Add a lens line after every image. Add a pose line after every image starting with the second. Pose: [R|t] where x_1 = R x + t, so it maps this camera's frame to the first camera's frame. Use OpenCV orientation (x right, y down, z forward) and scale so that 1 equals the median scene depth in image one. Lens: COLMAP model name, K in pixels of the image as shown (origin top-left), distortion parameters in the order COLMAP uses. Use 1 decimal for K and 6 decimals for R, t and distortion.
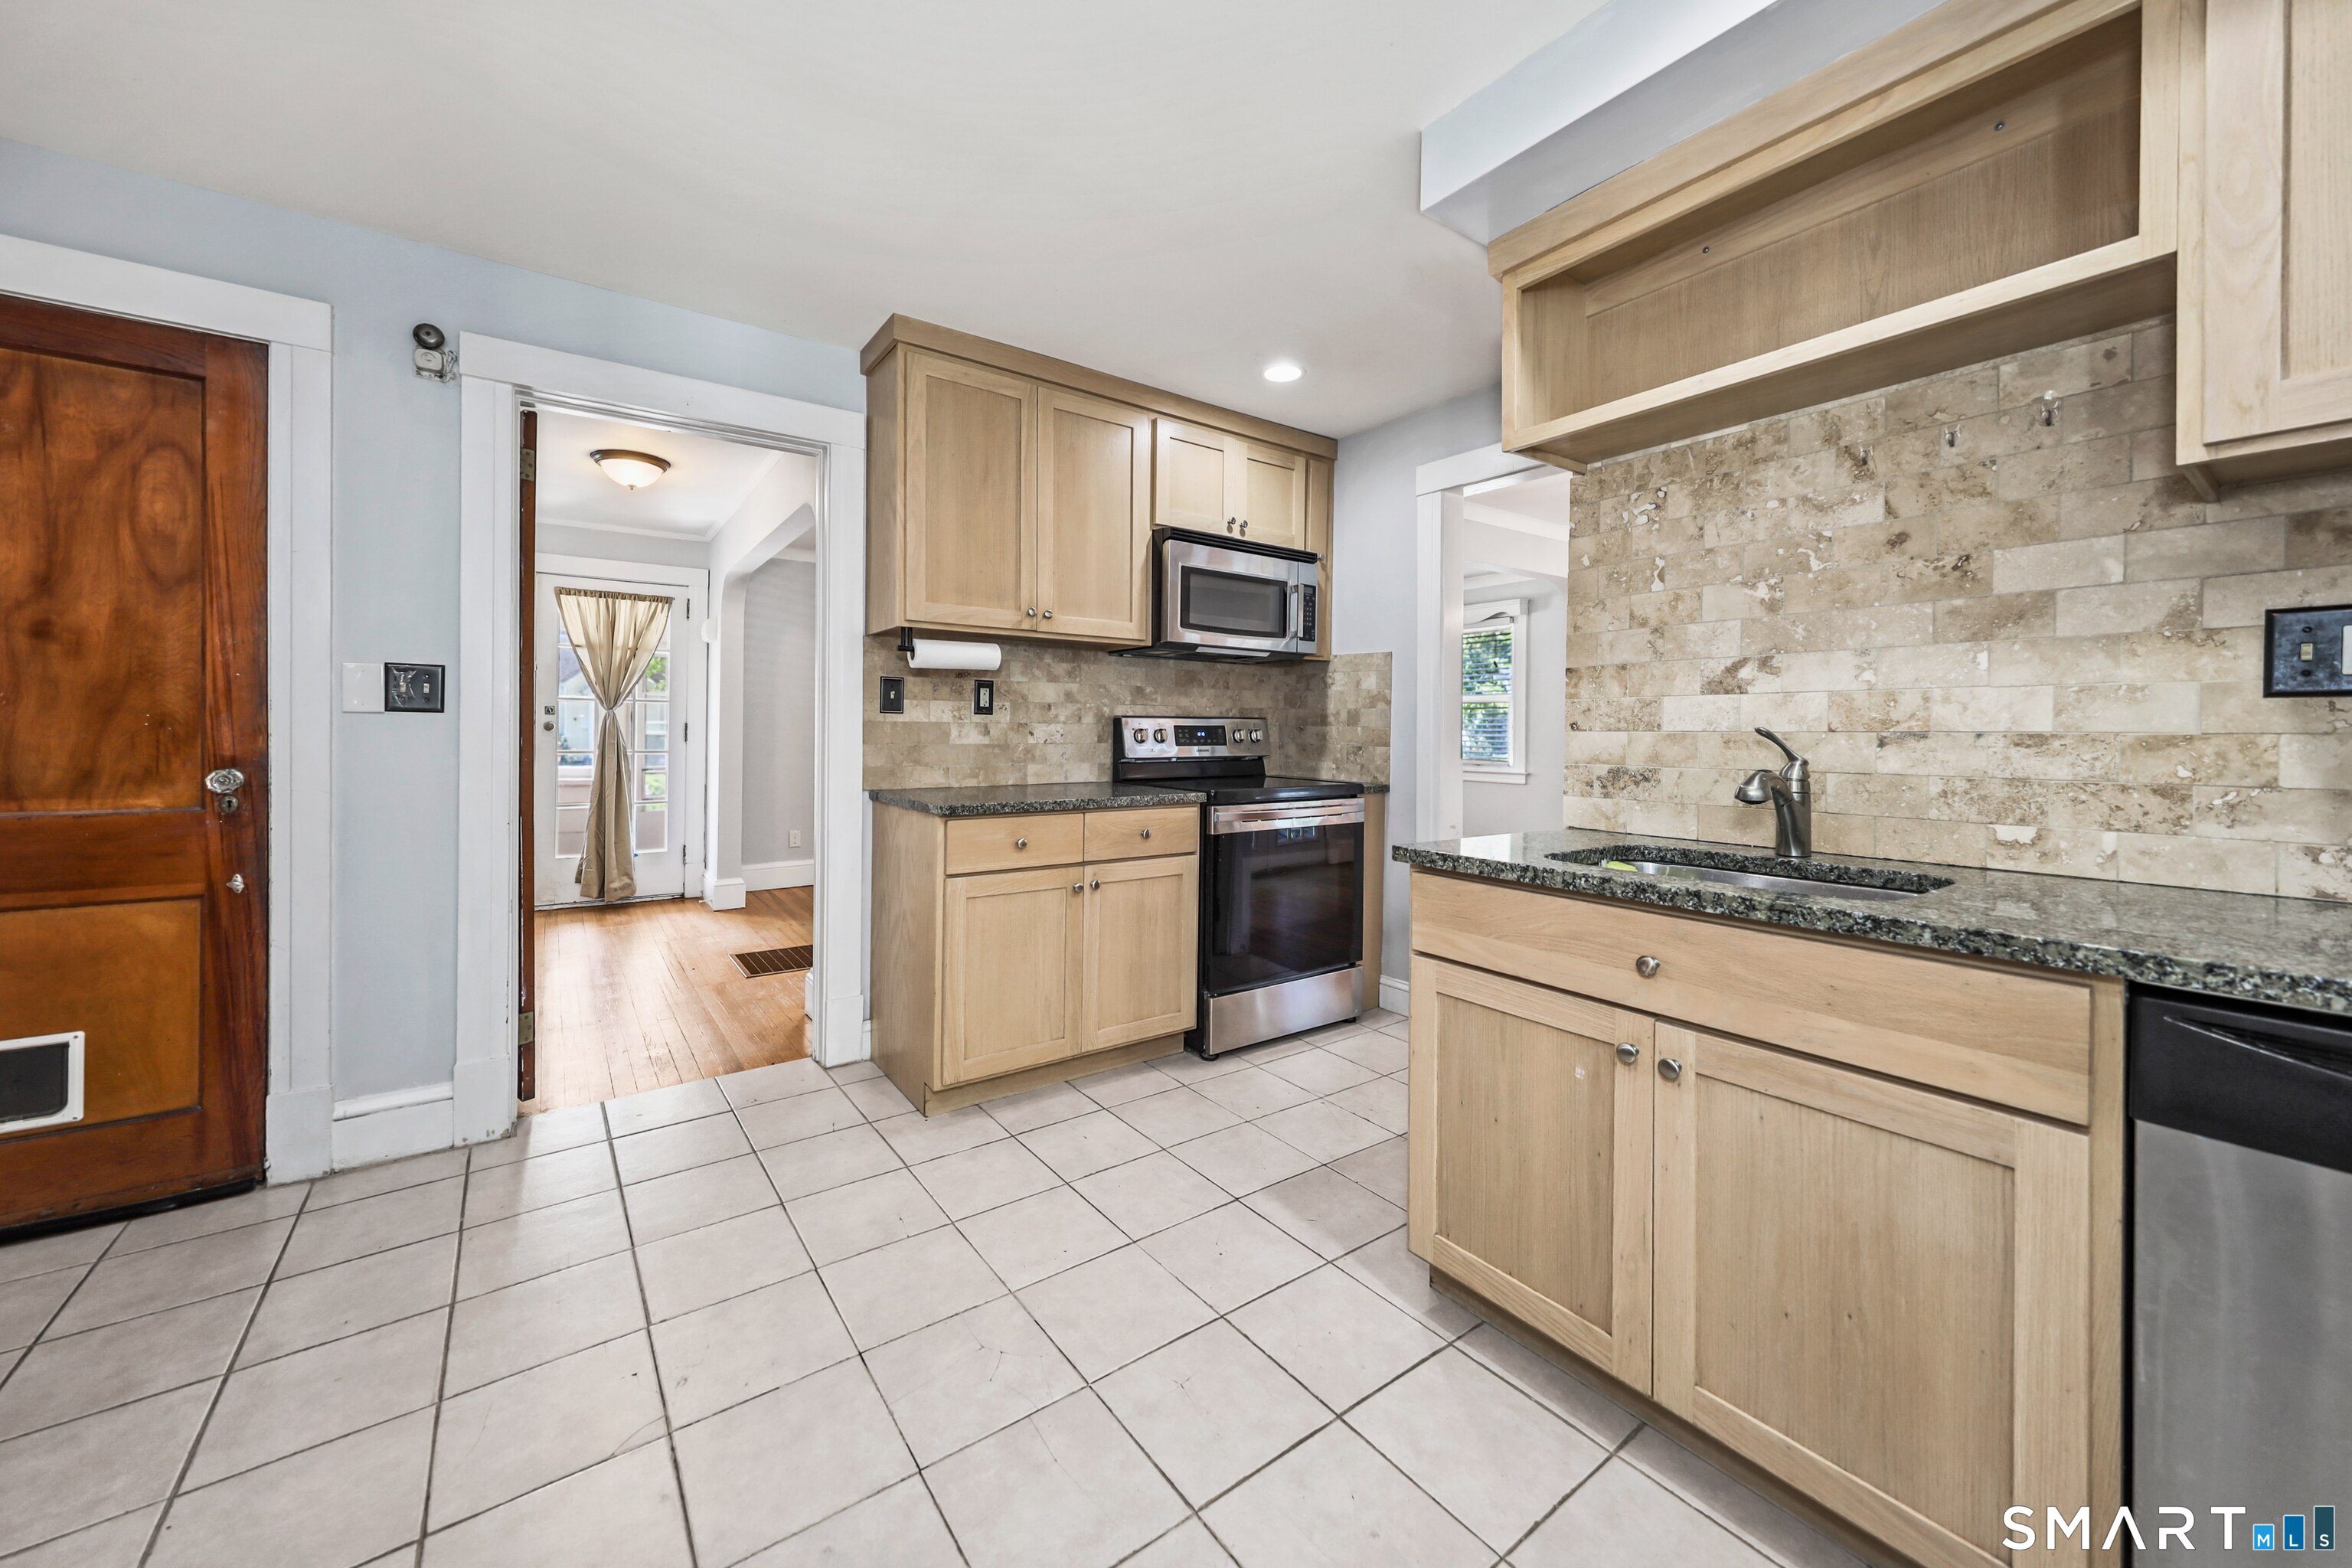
lens RADIAL K [[874.8, 0, 1169.2], [0, 874.8, 739.8], [0, 0, 1]] dist [0.000830, -0.003440]
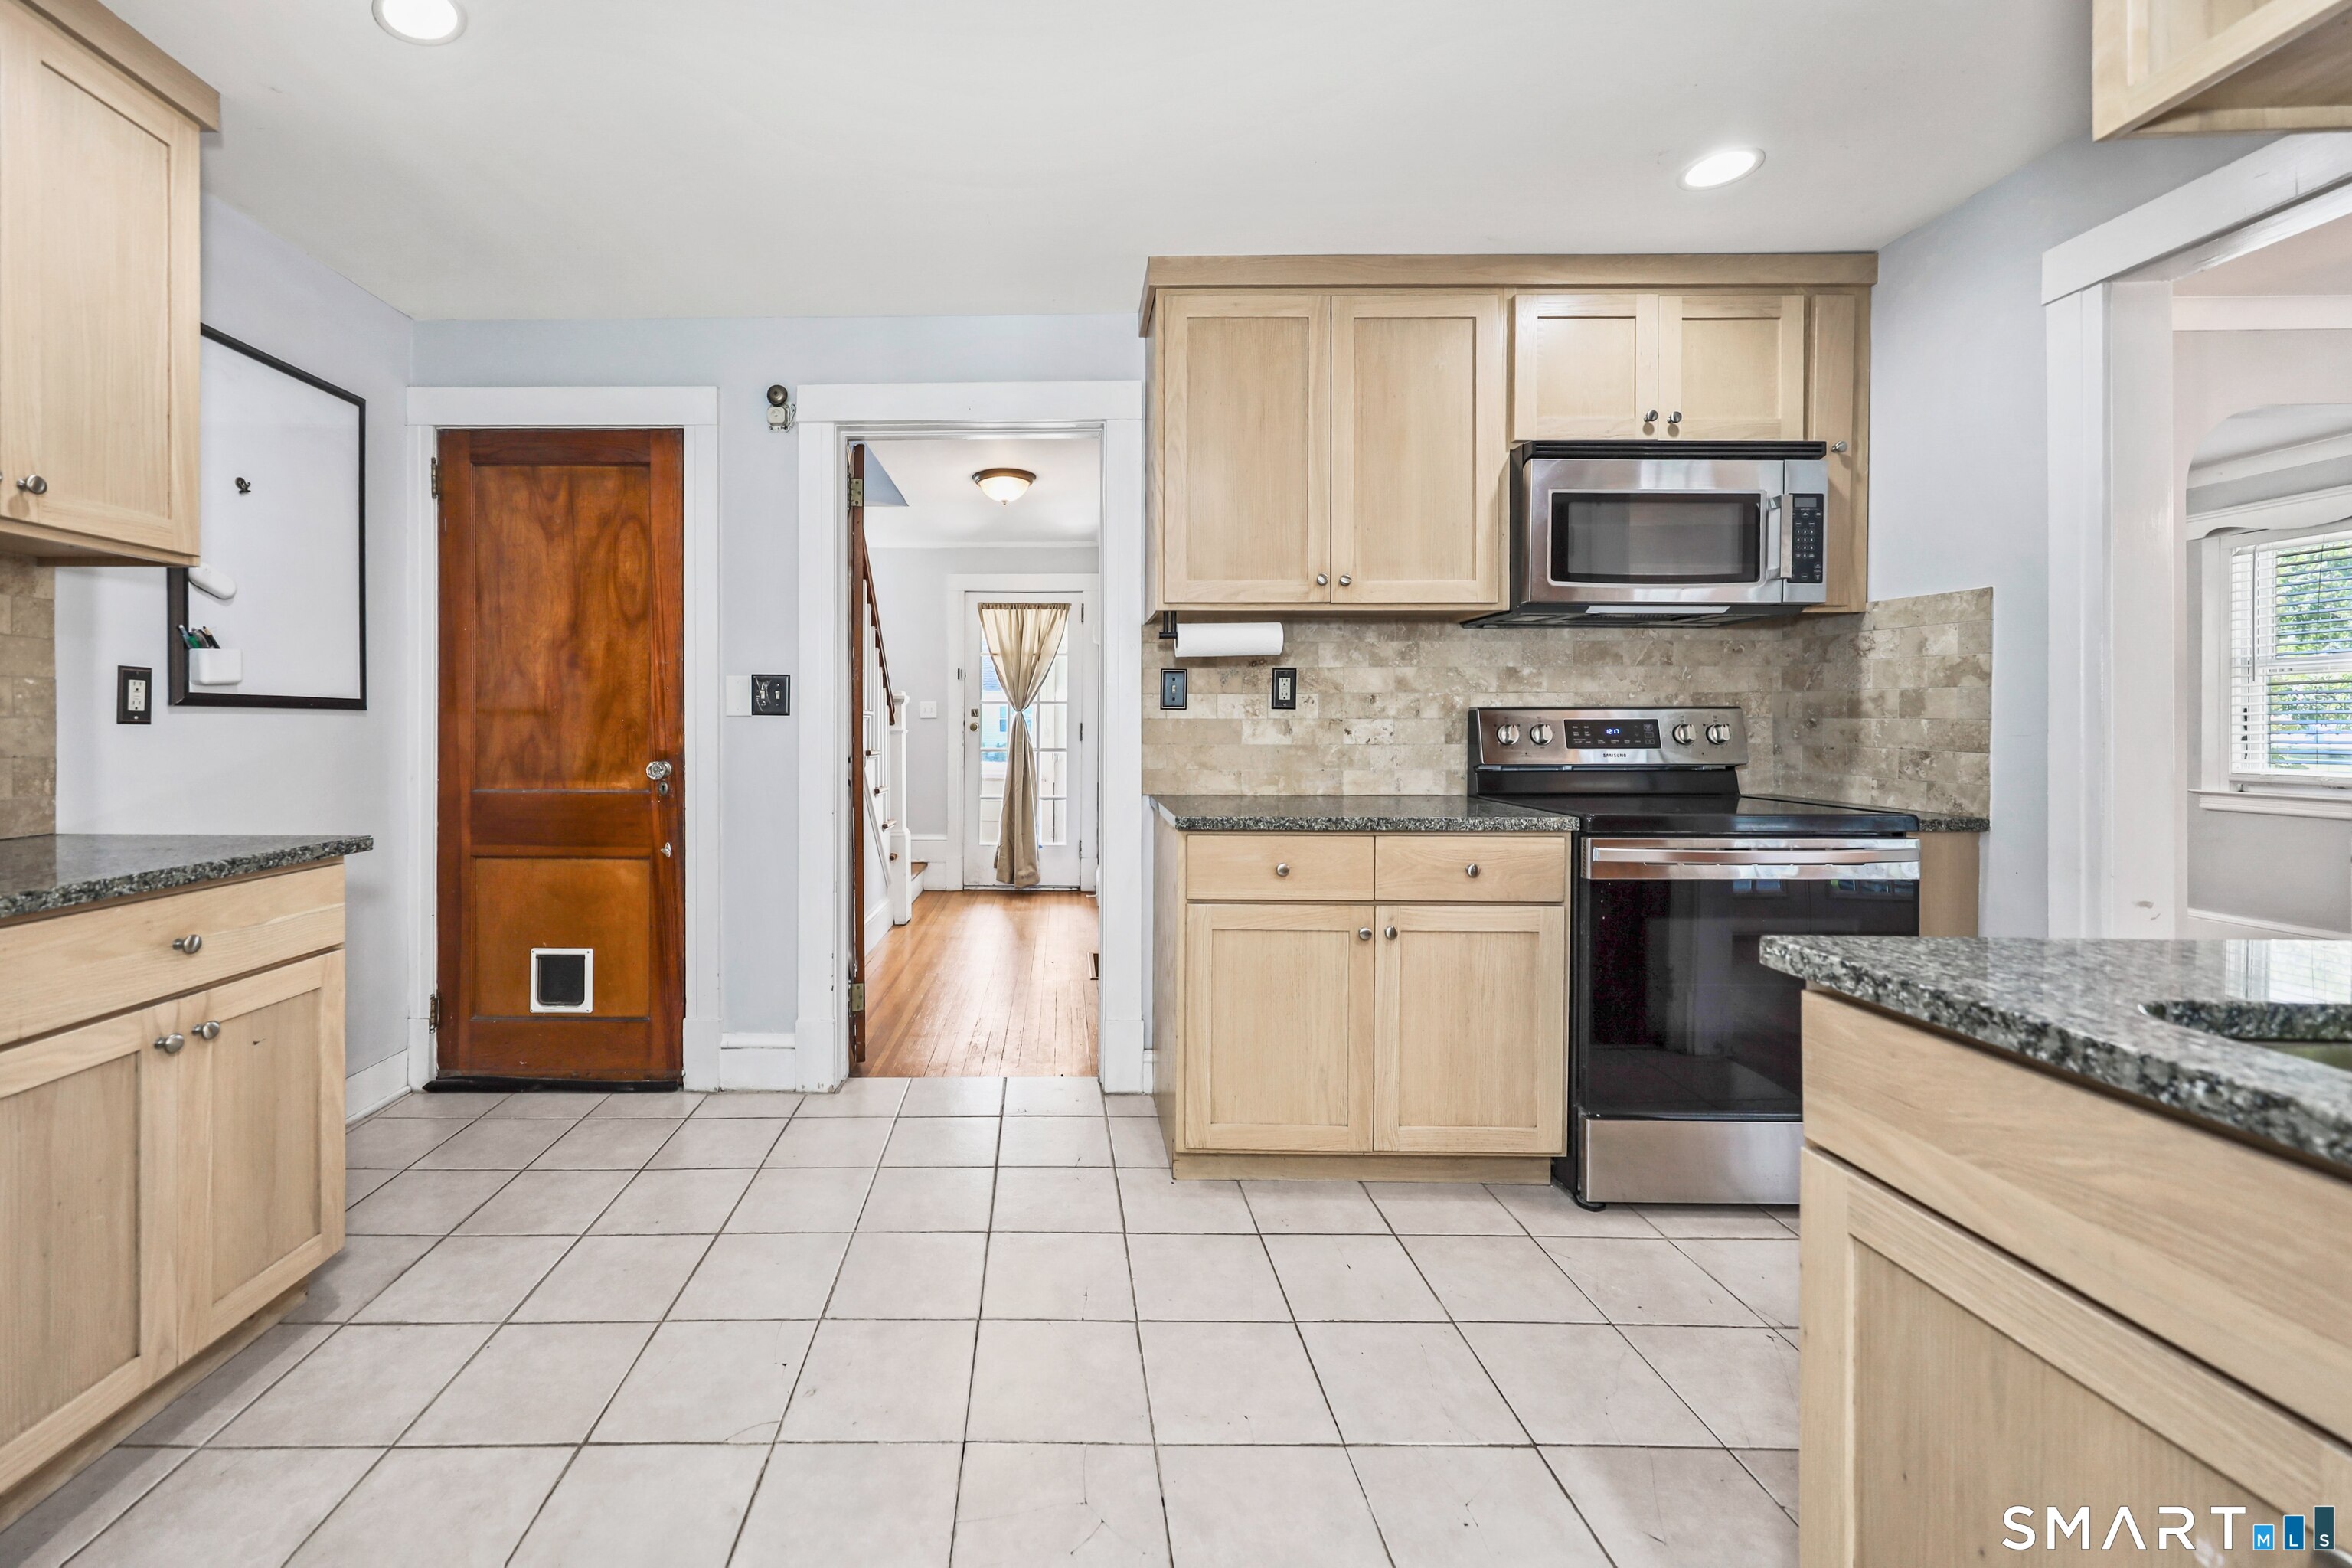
lens RADIAL K [[936.7, 0, 1037.3], [0, 936.7, 733.9], [0, 0, 1]] dist [-0.001599, -0.000589]
pose [[0.798451, -0.002076, -0.602056, 0.152493], [-0.001461, 0.999984, -0.005386, -0.000204], [0.602058, 0.005180, 0.798435, 0.165233]]
